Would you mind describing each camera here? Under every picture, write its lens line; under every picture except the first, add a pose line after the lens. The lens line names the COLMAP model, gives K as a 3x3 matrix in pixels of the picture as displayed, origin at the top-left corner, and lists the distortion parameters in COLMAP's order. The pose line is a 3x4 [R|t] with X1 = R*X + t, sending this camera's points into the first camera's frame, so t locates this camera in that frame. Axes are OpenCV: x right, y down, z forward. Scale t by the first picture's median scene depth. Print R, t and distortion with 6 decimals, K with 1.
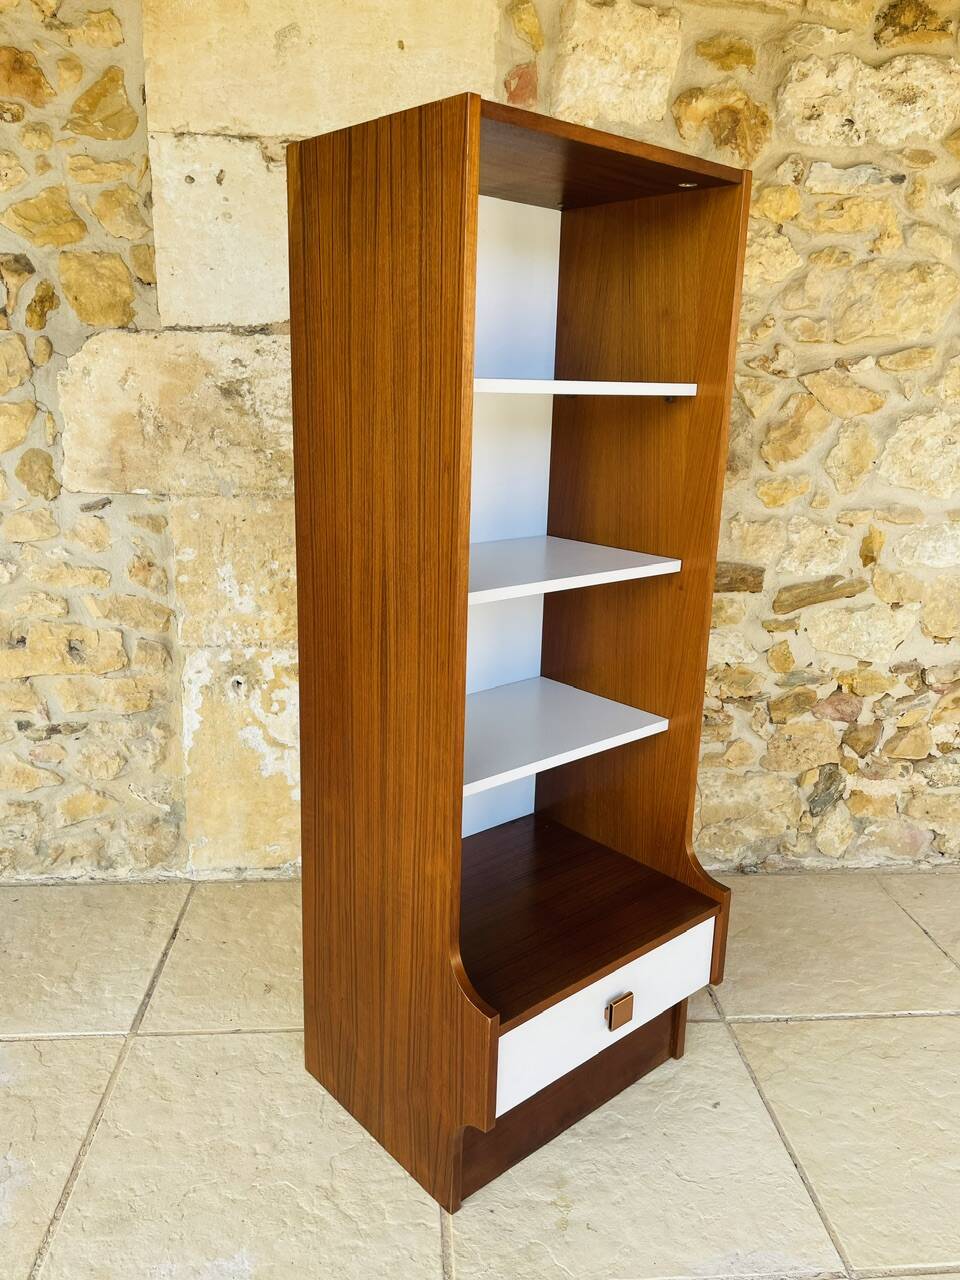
lens RADIAL K [[975.5, 0, 477.6], [0, 975.5, 634.2], [0, 0, 1]] dist [0.047666, -0.077521]
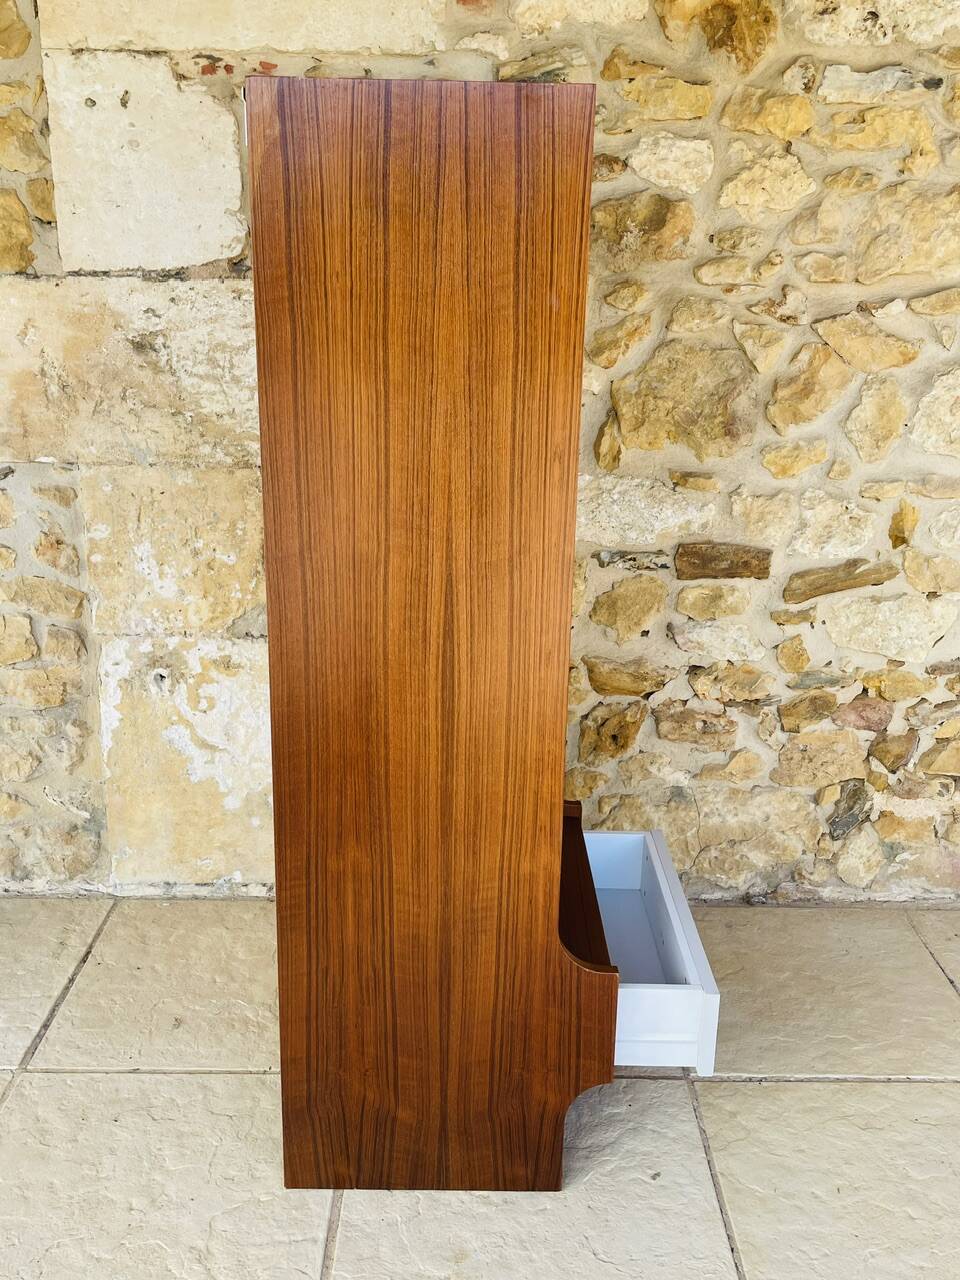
lens RADIAL K [[1171.9, 0, 481.3], [0, 1171.9, 632.0], [0, 0, 1]] dist [0.018259, 0.000000]
pose [[0.997738, 0.012980, -0.065952, 0.113273], [-0.010209, 0.999058, 0.042178, -0.038051], [0.066437, -0.041409, 0.996931, -0.031389]]
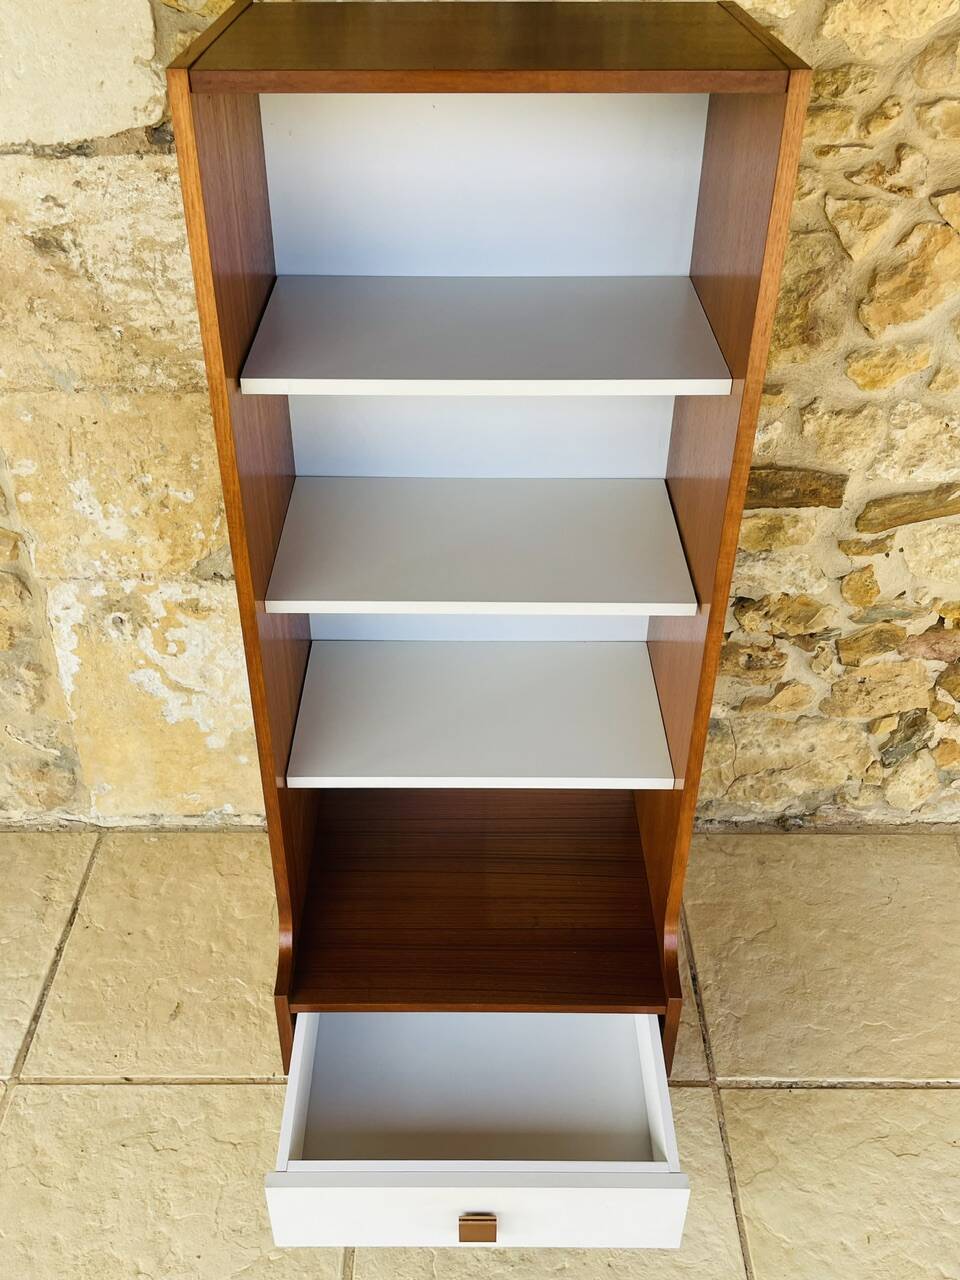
lens RADIAL K [[1171.9, 0, 464.9], [0, 1171.9, 630.3], [0, 0, 1]] dist [0.018259, 0.000000]
pose [[0.996544, 0.024499, -0.079372, 0.095366], [0.005355, 0.934584, 0.355702, -0.269041], [0.082894, -0.354898, 0.931223, 0.174095]]
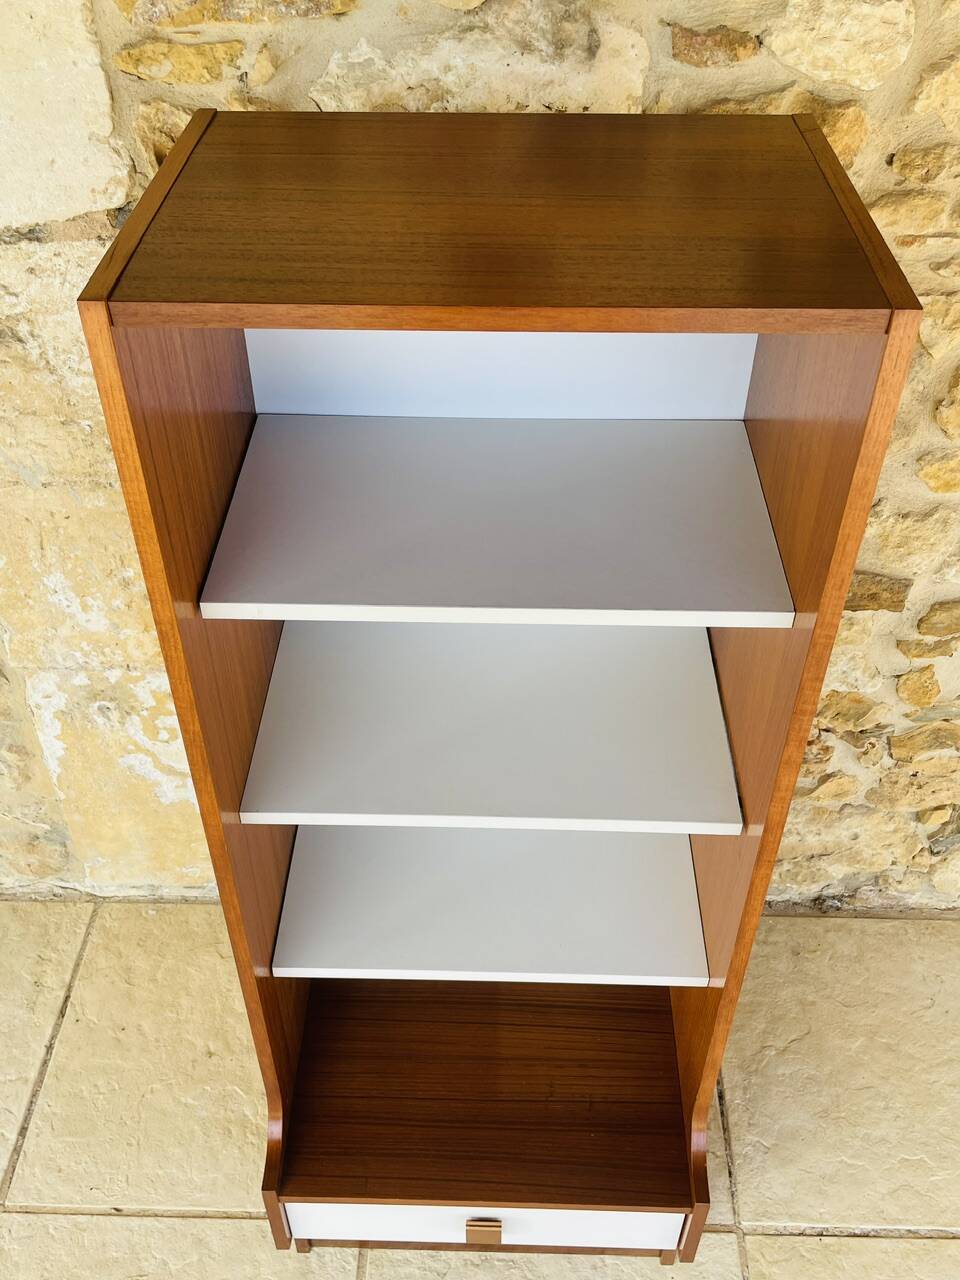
lens RADIAL K [[1171.9, 0, 476.4], [0, 1171.9, 634.9], [0, 0, 1]] dist [0.018259, 0.000000]
pose [[0.994556, 0.046436, -0.093281, 0.094710], [0.001022, 0.890819, 0.454357, -0.381915], [0.104195, -0.451979, 0.885923, 0.314098]]
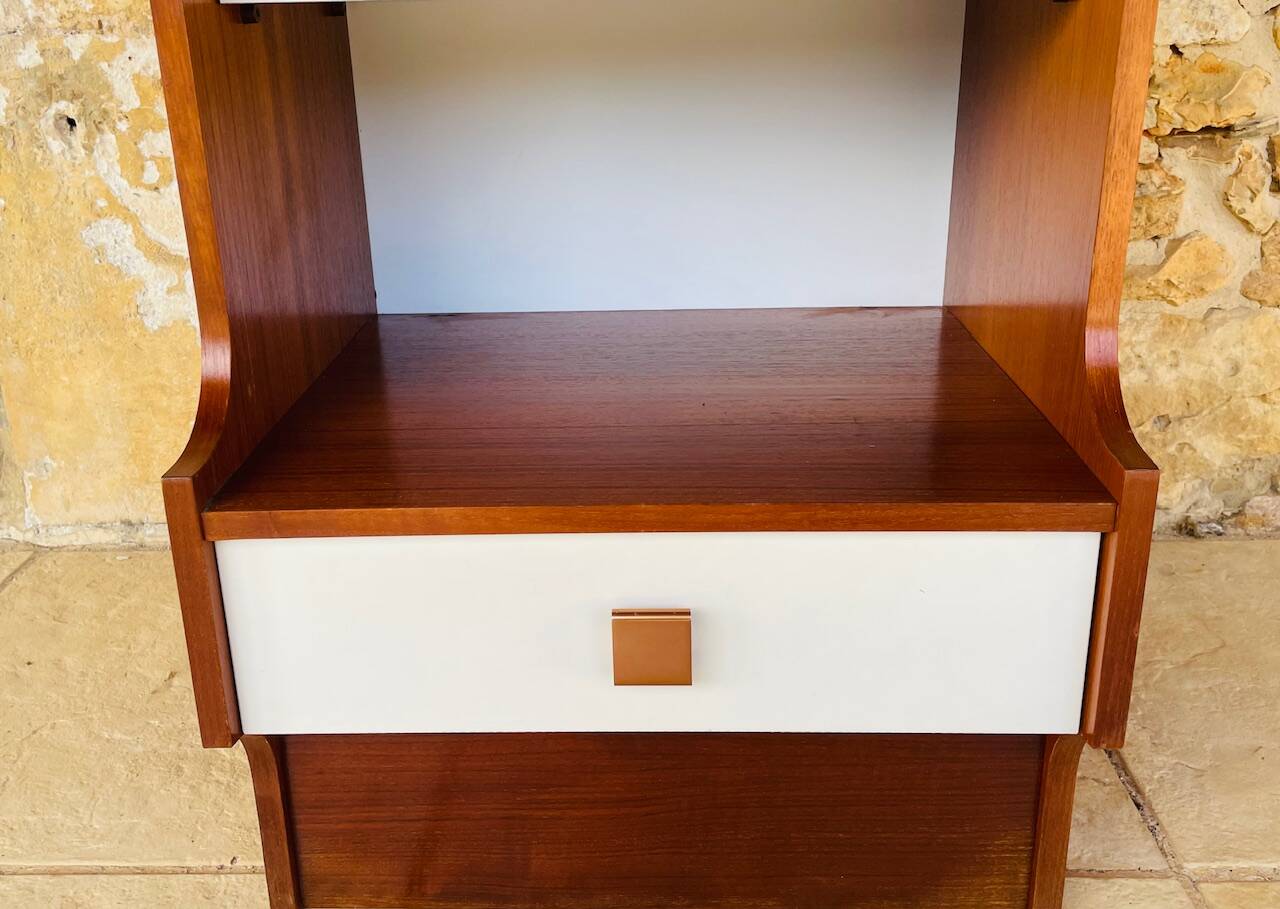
lens RADIAL K [[1230.2, 0, 617.6], [0, 1230.2, 443.7], [0, 0, 1]] dist [0.013661, 0.000000]
pose [[0.992652, -0.010322, -0.120566, 0.081898], [0.023080, 0.994214, 0.104912, 0.148931], [0.118785, -0.106924, 0.987146, 0.448087]]
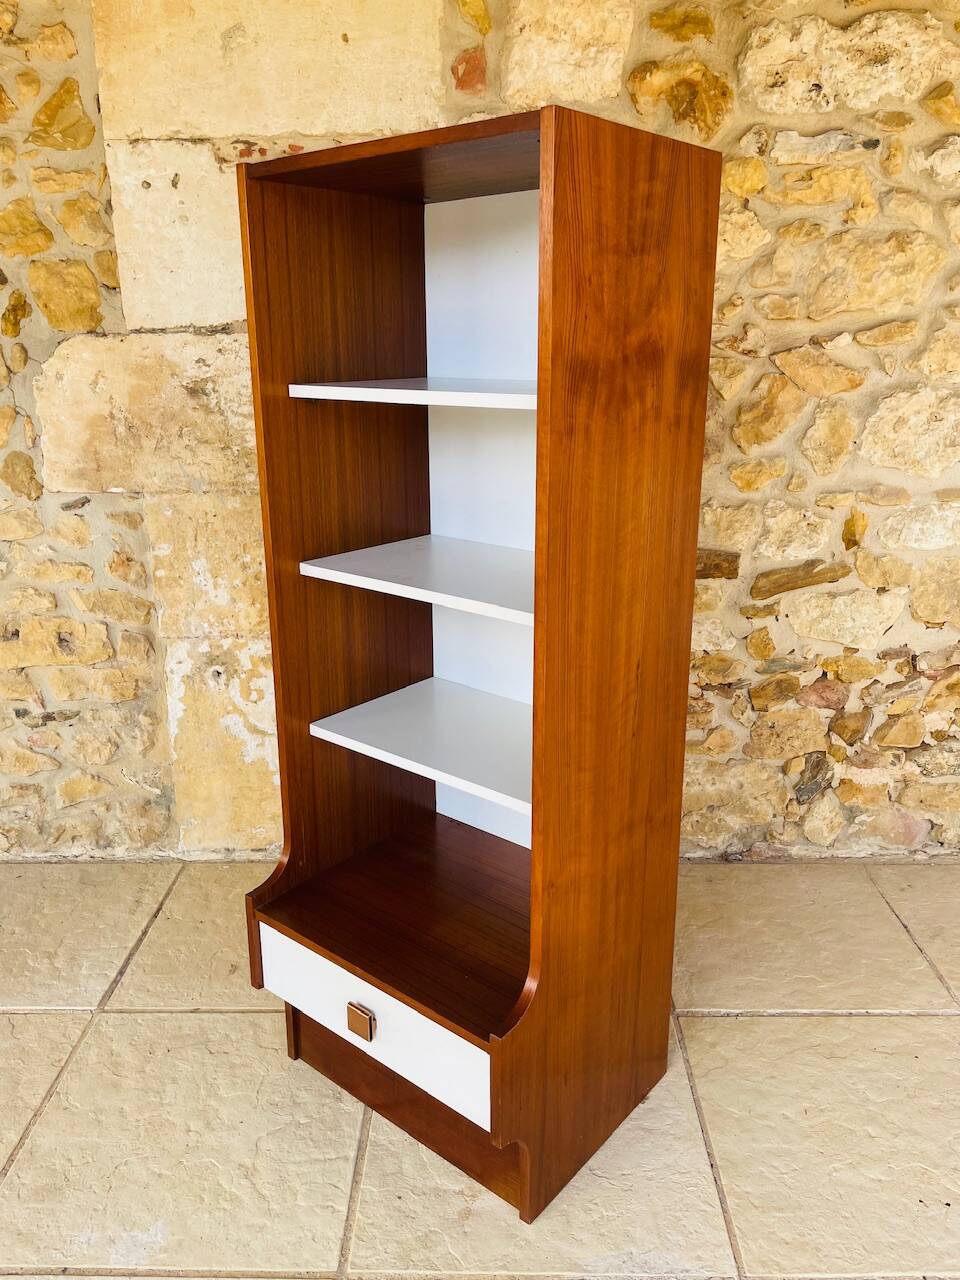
lens RADIAL K [[975.5, 0, 477.1], [0, 975.5, 629.4], [0, 0, 1]] dist [0.047666, -0.077521]
pose [[0.995241, -0.006357, -0.097236, 0.130323], [0.009767, 0.999352, 0.034636, -0.029214], [0.096953, -0.035421, 0.994658, 0.000542]]
